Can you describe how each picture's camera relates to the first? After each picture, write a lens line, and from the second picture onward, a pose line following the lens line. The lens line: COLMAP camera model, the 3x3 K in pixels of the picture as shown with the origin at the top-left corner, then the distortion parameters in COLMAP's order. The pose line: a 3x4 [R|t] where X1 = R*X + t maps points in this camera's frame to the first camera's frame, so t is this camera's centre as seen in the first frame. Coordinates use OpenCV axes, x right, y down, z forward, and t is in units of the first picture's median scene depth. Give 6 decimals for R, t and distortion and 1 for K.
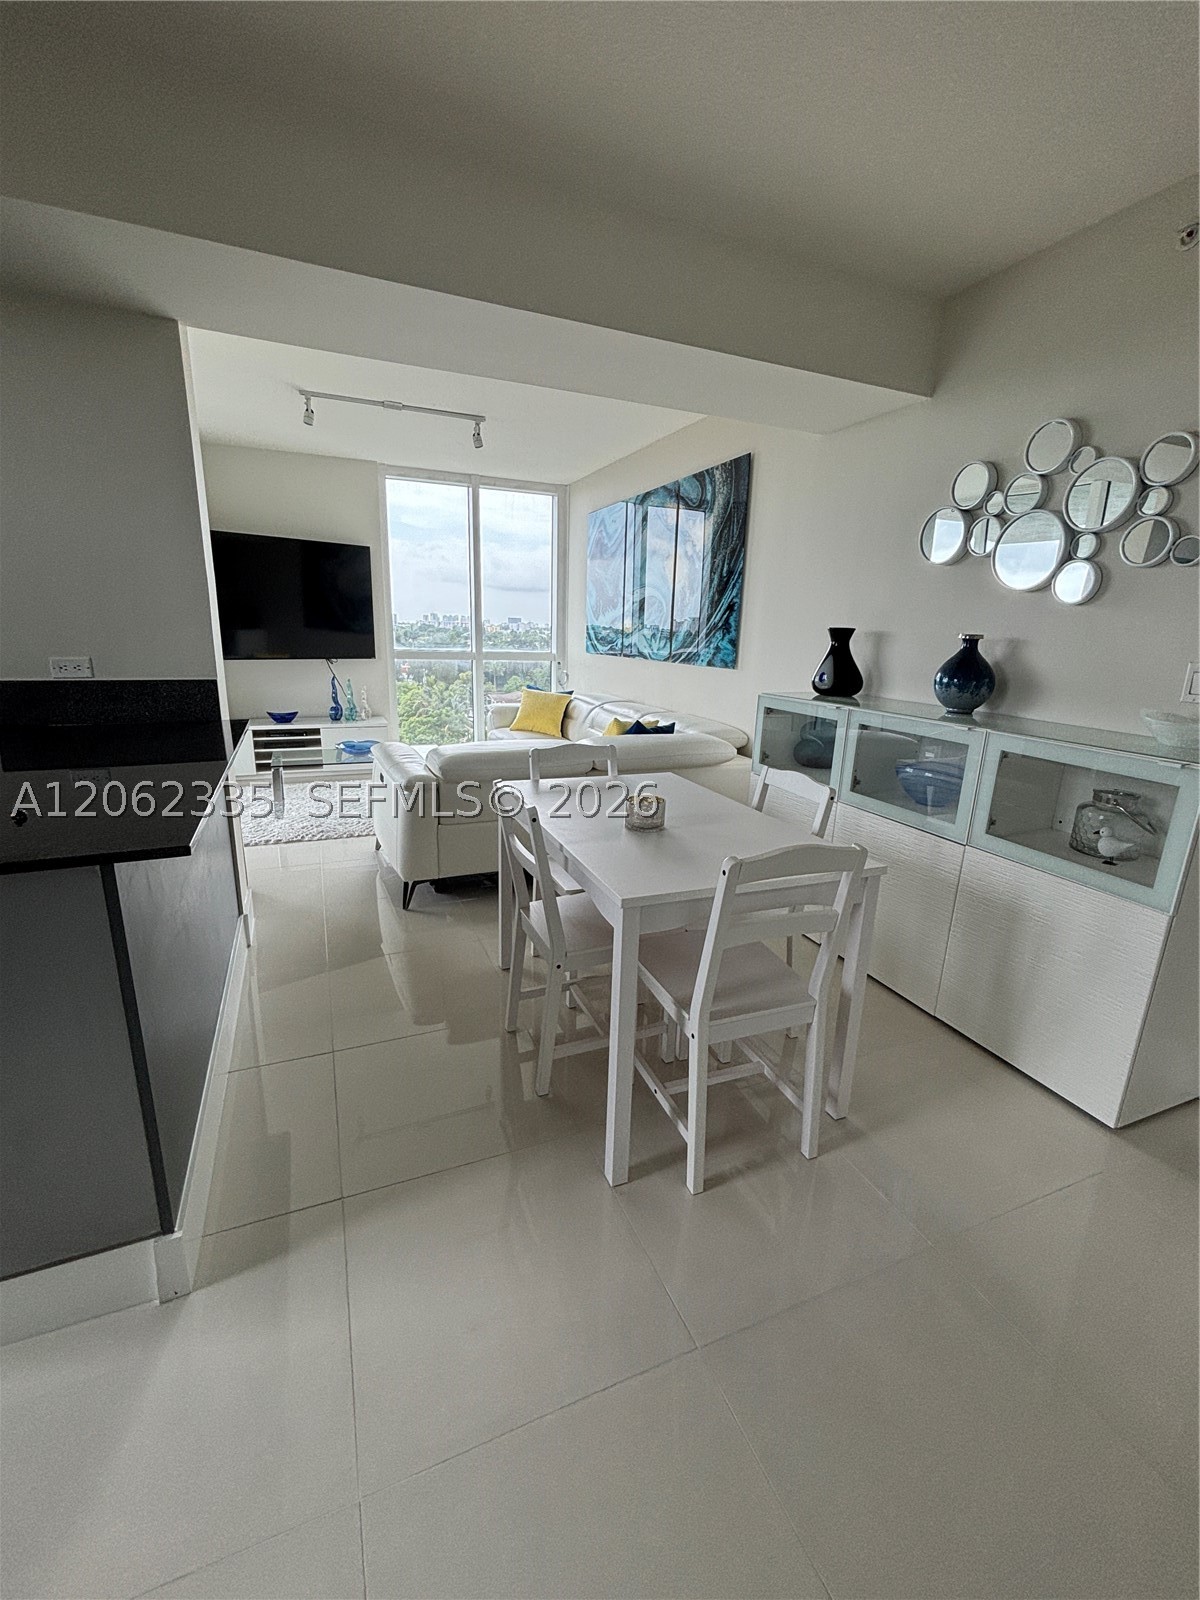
lens RADIAL K [[708.2, 0, 598.1], [0, 708.2, 810.0], [0, 0, 1]] dist [0.025440, 0.000355]
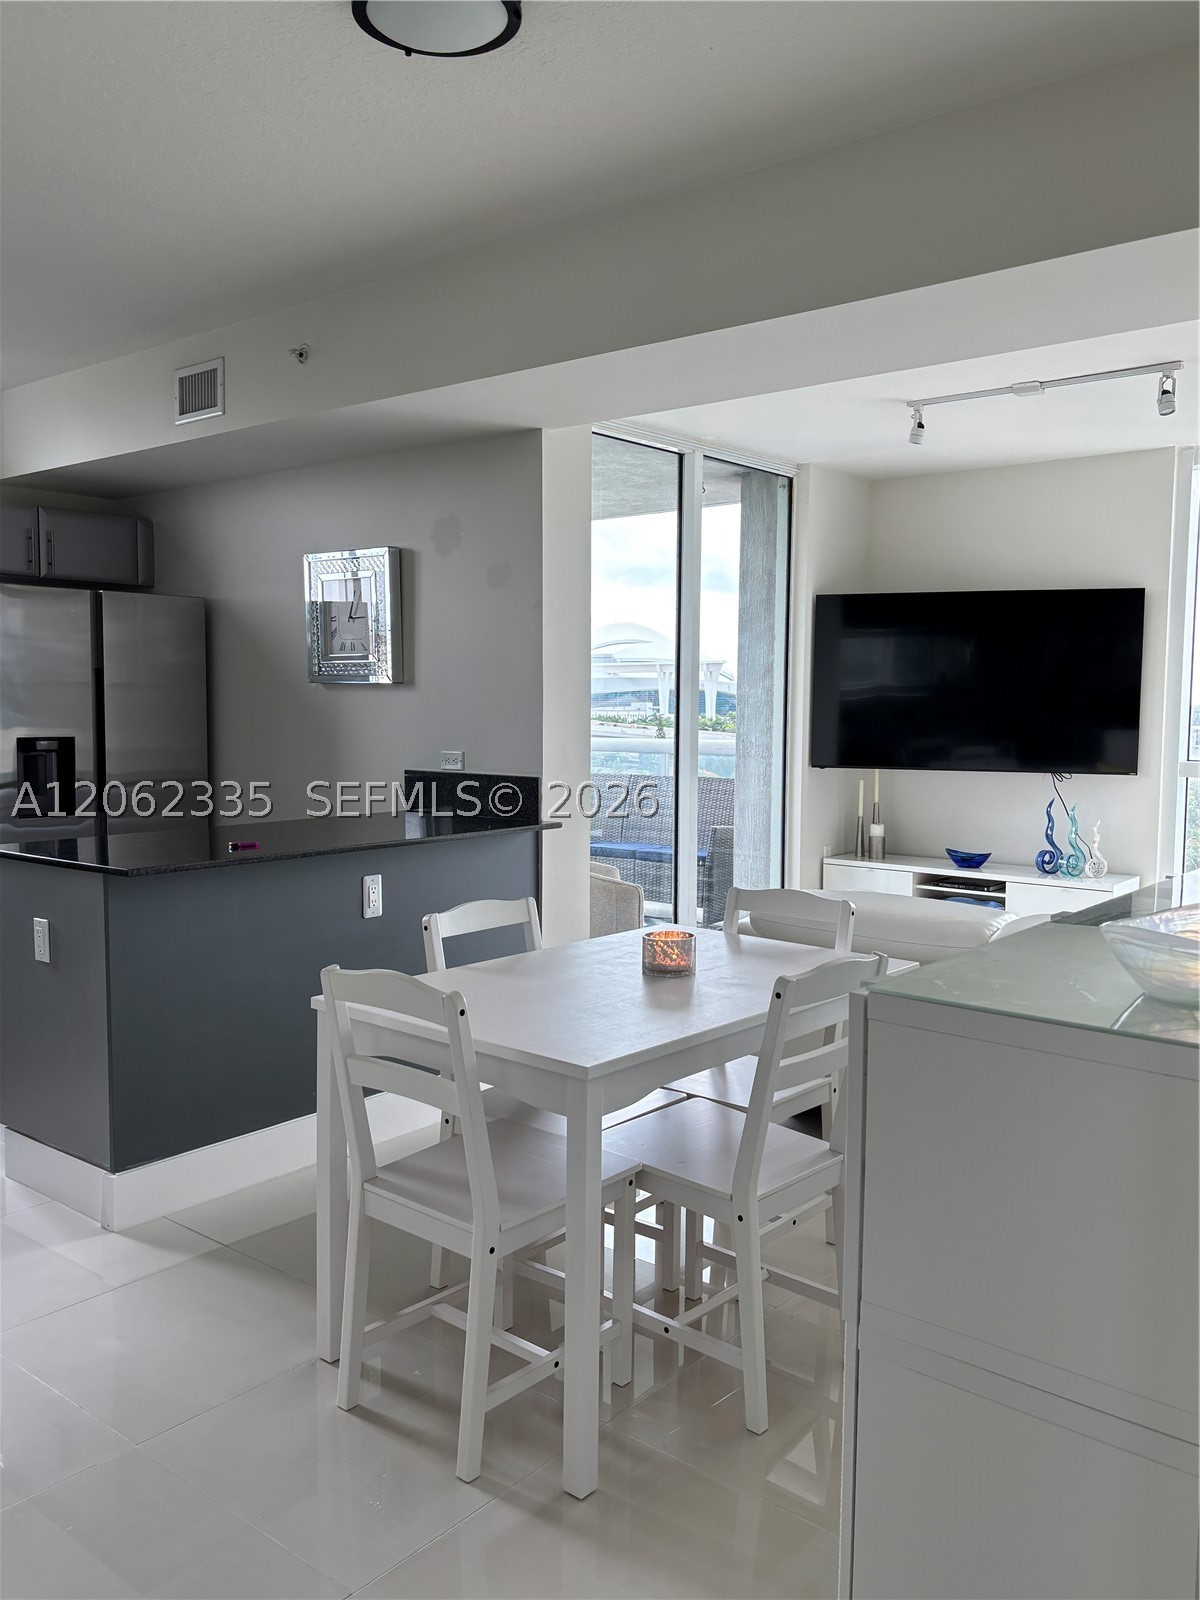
lens RADIAL K [[1326.7, 0, 599.2], [0, 1326.7, 817.2], [0, 0, 1]] dist [0.047865, -0.006750]
pose [[0.473695, 0.052430, -0.879127, 0.451219], [-0.217135, 0.974364, -0.058888, -0.024052], [0.853502, 0.218784, 0.472936, 0.136971]]
